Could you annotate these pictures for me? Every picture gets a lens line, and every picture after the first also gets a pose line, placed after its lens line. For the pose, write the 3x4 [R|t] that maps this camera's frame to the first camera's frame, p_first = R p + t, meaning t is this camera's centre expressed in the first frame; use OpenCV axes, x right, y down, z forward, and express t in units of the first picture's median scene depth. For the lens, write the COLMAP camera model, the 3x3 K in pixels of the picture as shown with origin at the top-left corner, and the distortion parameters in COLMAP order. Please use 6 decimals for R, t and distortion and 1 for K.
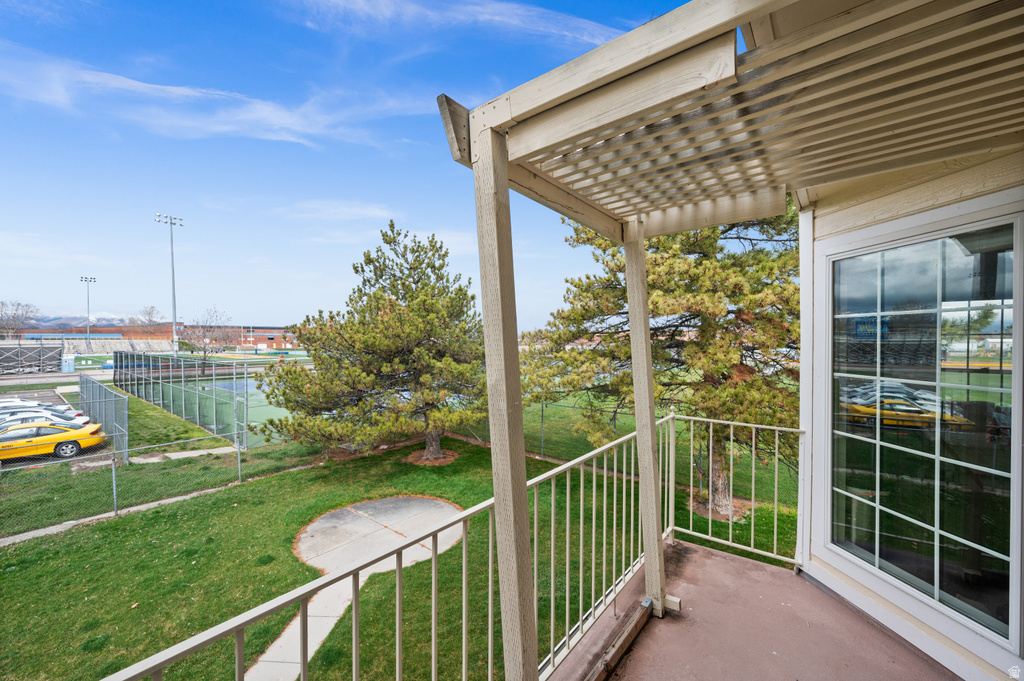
lens RADIAL K [[420.7, 0, 512.0], [0, 420.7, 340.5], [0, 0, 1]] dist [0.028856, -0.008231]
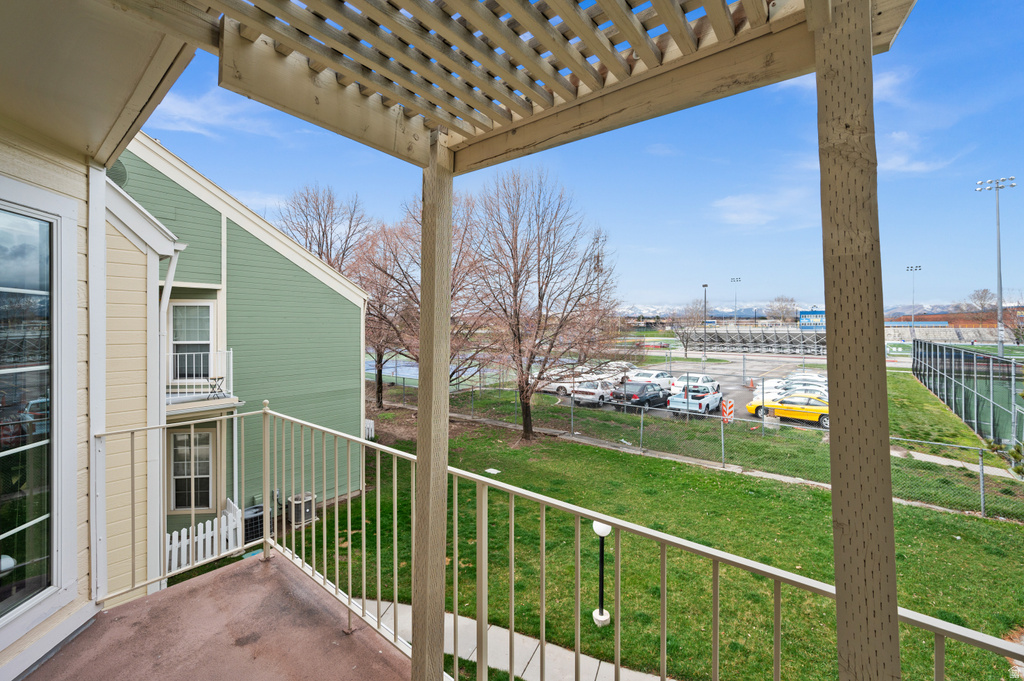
lens RADIAL K [[420.7, 0, 512.0], [0, 420.7, 340.5], [0, 0, 1]] dist [0.028856, -0.008231]
pose [[-0.001778, 0.036363, -0.999337, 0.111517], [-0.007687, 0.999309, 0.036376, -0.002266], [0.999969, 0.007746, -0.001497, 0.136376]]
